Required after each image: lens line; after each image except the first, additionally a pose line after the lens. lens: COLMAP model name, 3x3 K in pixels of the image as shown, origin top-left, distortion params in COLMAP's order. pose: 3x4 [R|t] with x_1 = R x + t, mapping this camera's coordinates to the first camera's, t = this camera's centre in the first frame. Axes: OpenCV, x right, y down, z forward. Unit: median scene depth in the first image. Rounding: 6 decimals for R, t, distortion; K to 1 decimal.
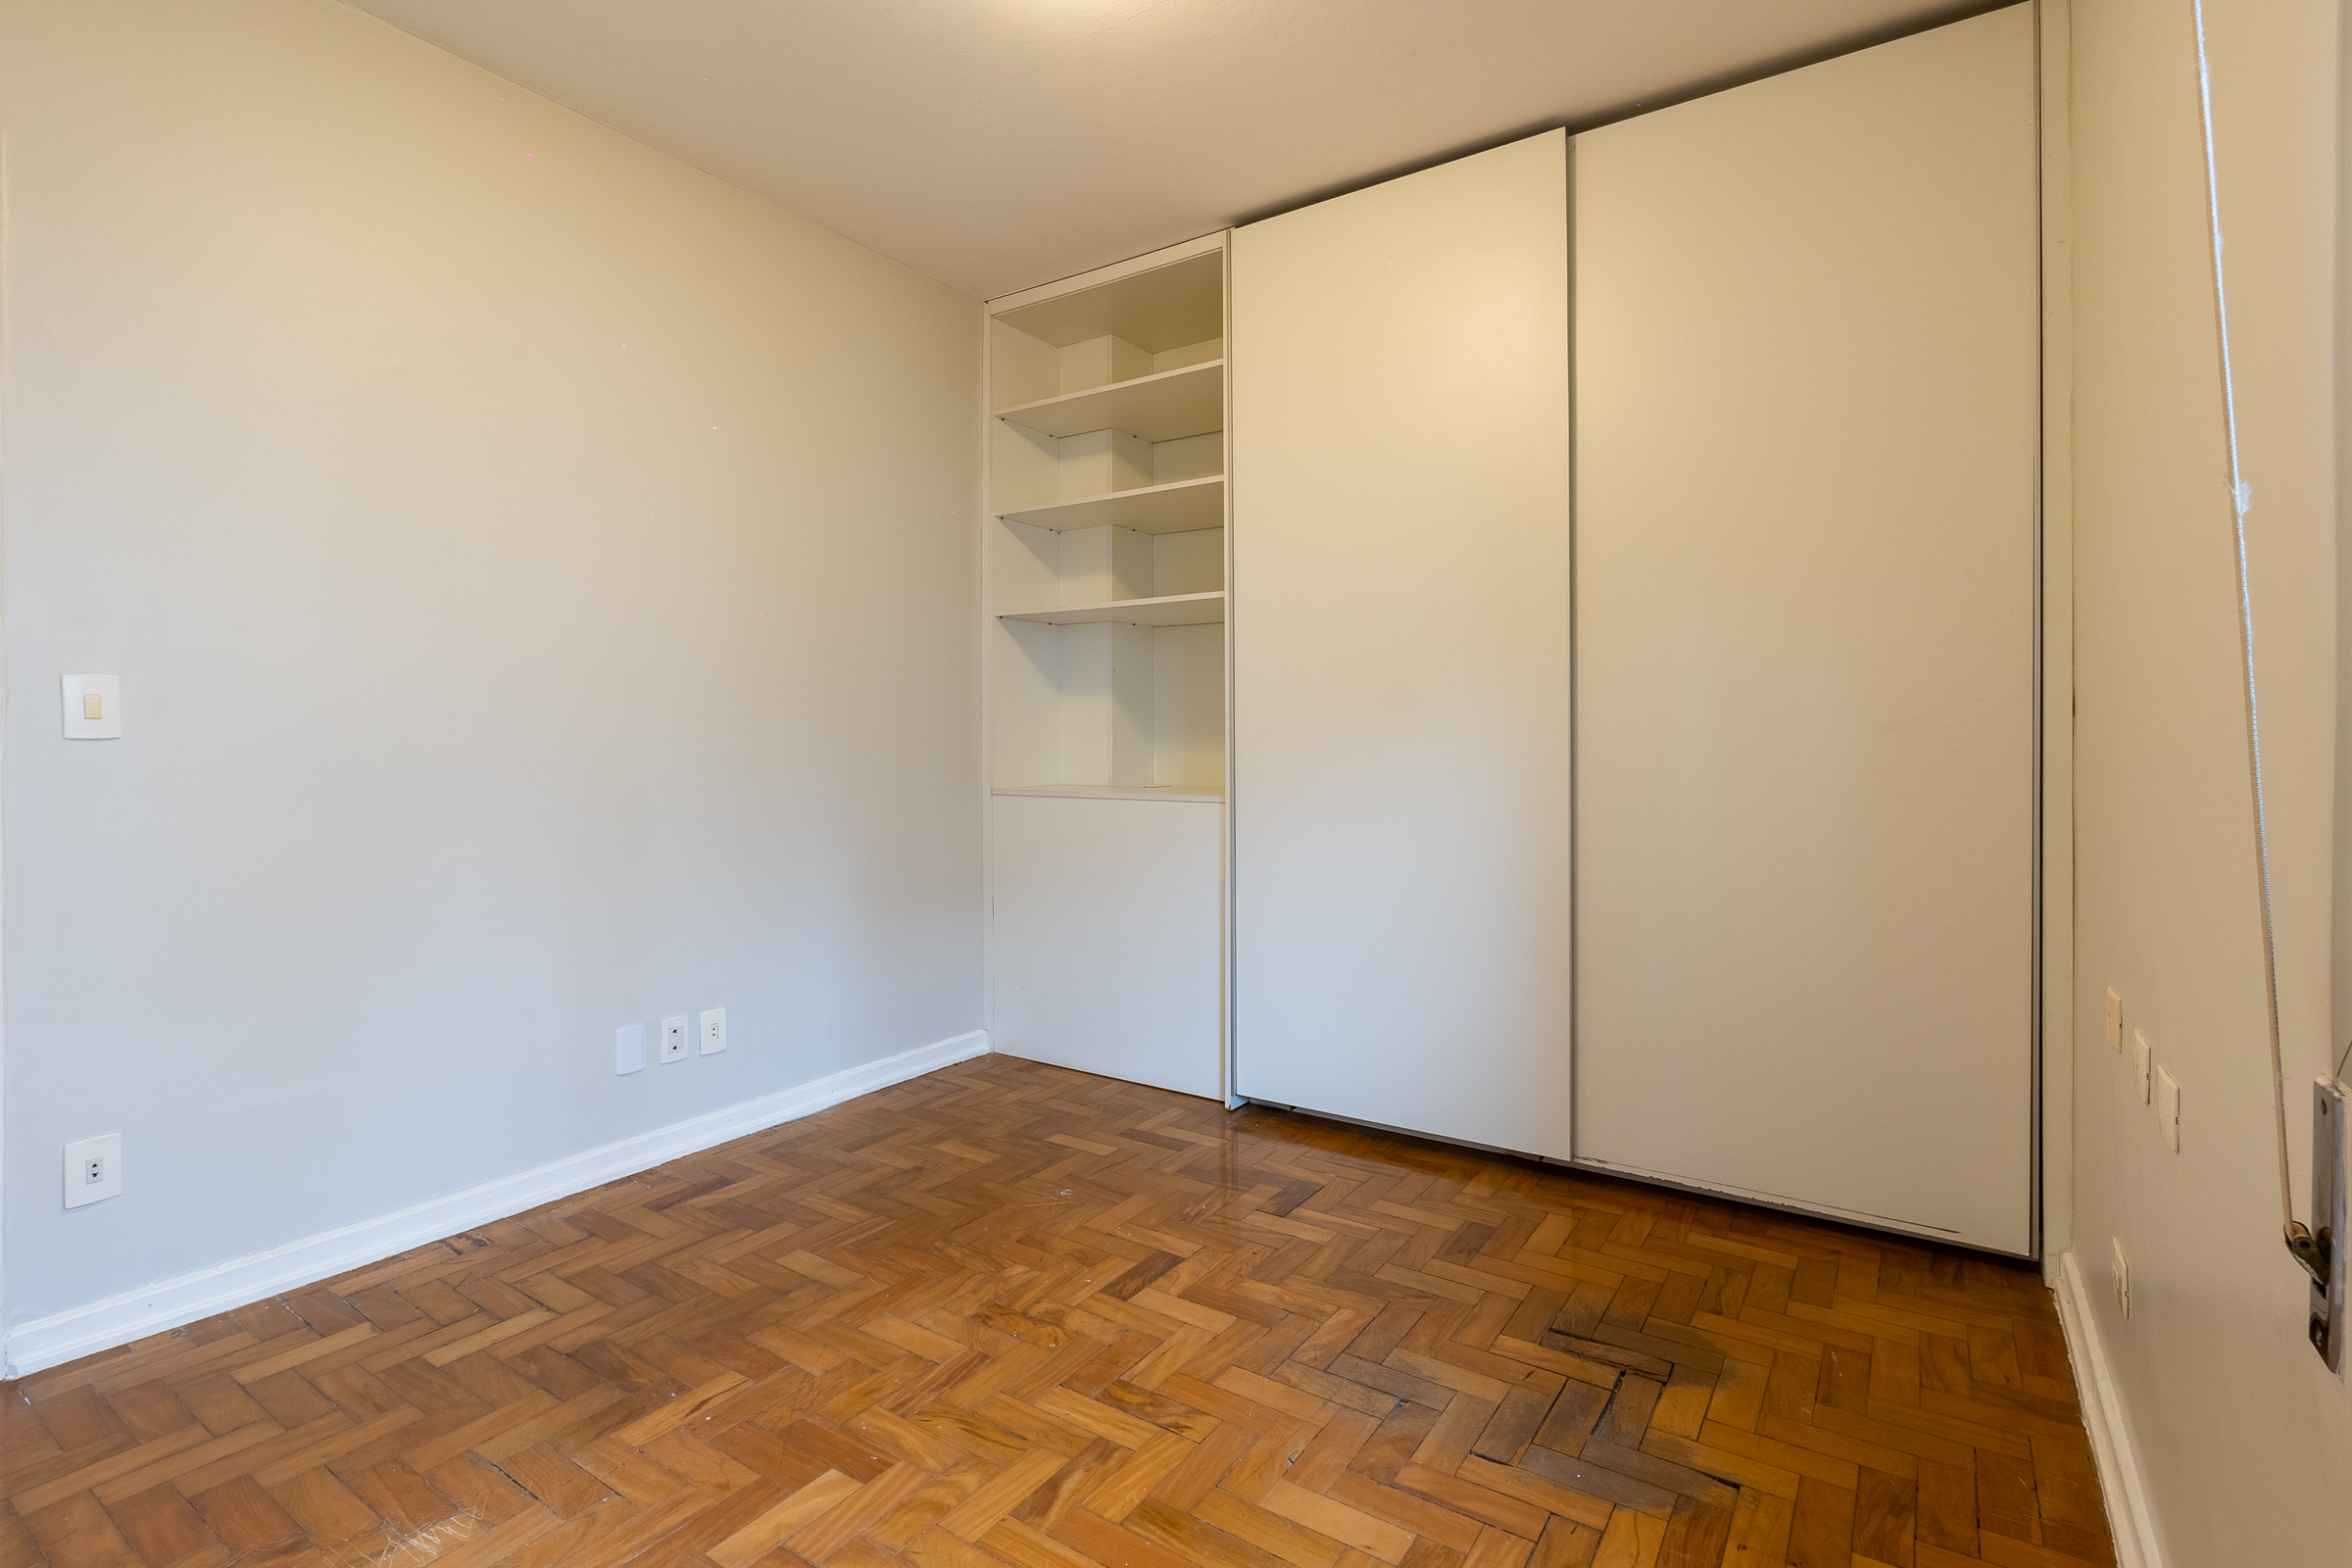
lens RADIAL K [[1081.1, 0, 1172.1], [0, 1081.1, 751.7], [0, 0, 1]] dist [-0.008294, 0.000518]
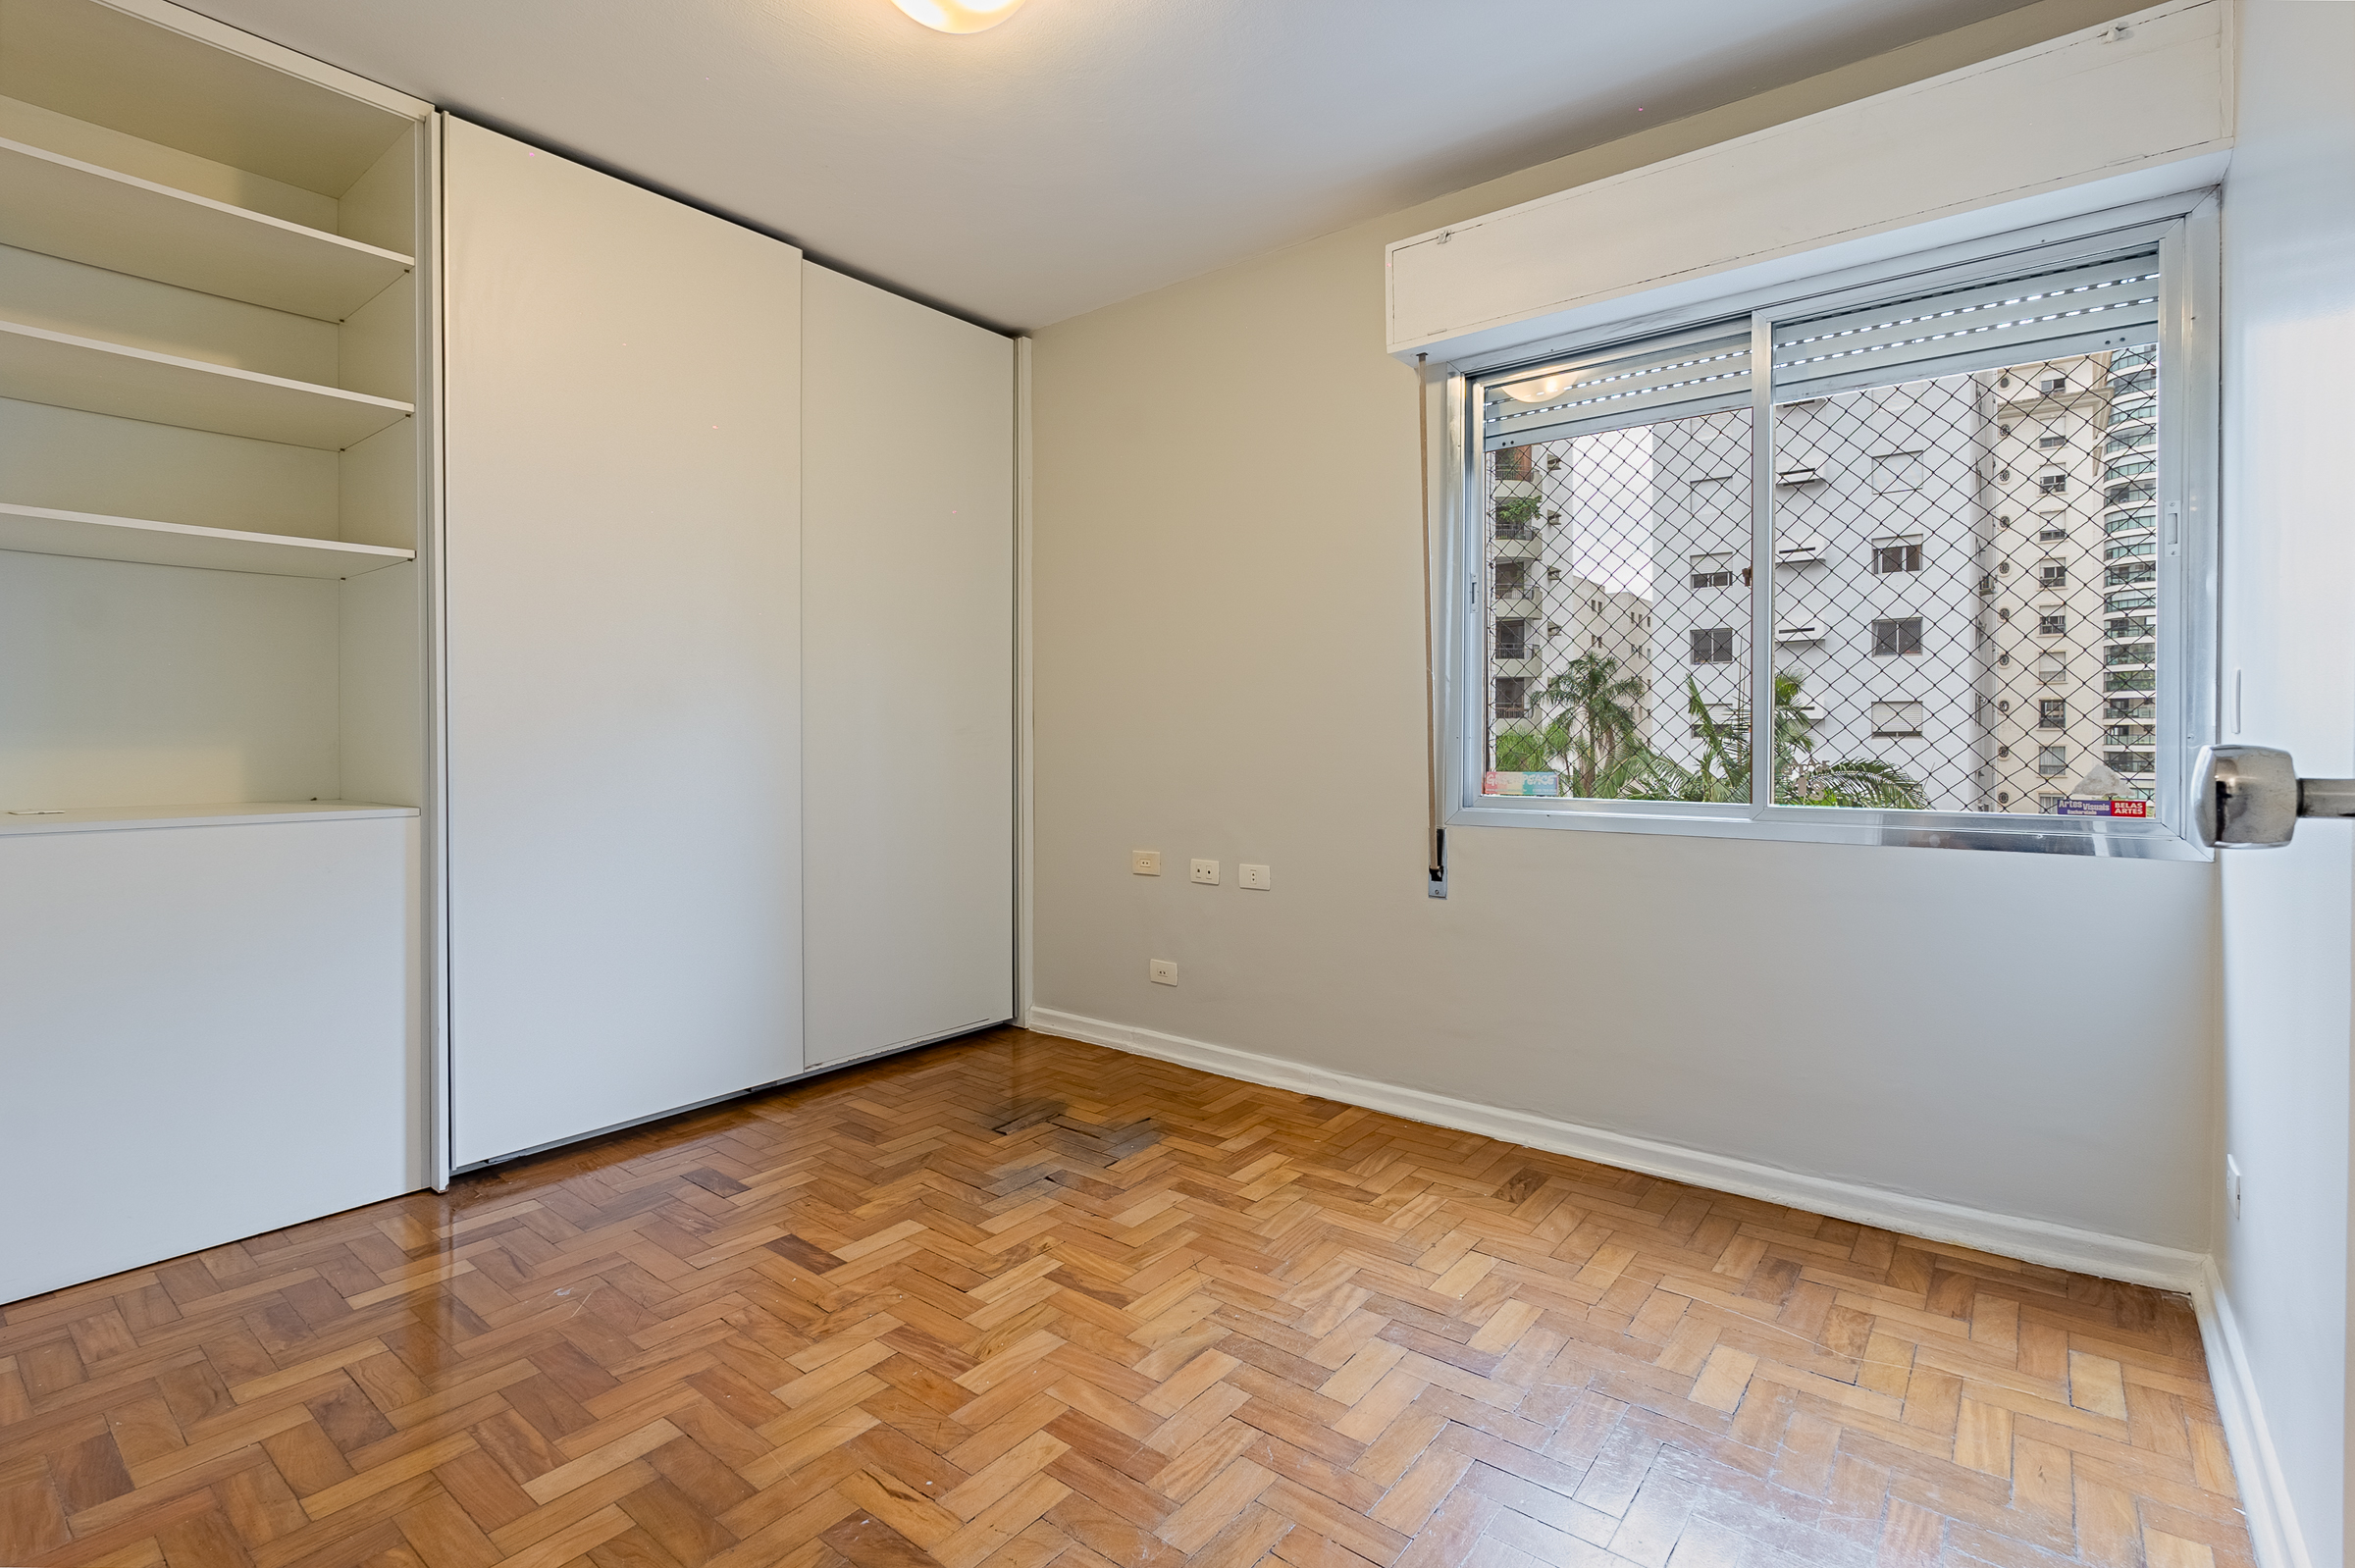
lens RADIAL K [[1082.4, 0, 1170.1], [0, 1082.4, 743.6], [0, 0, 1]] dist [-0.008294, 0.000518]
pose [[0.094554, -0.004124, 0.995511, -1.039387], [0.008401, 0.999959, 0.003345, -0.005297], [-0.995484, 0.008047, 0.094584, 0.558083]]
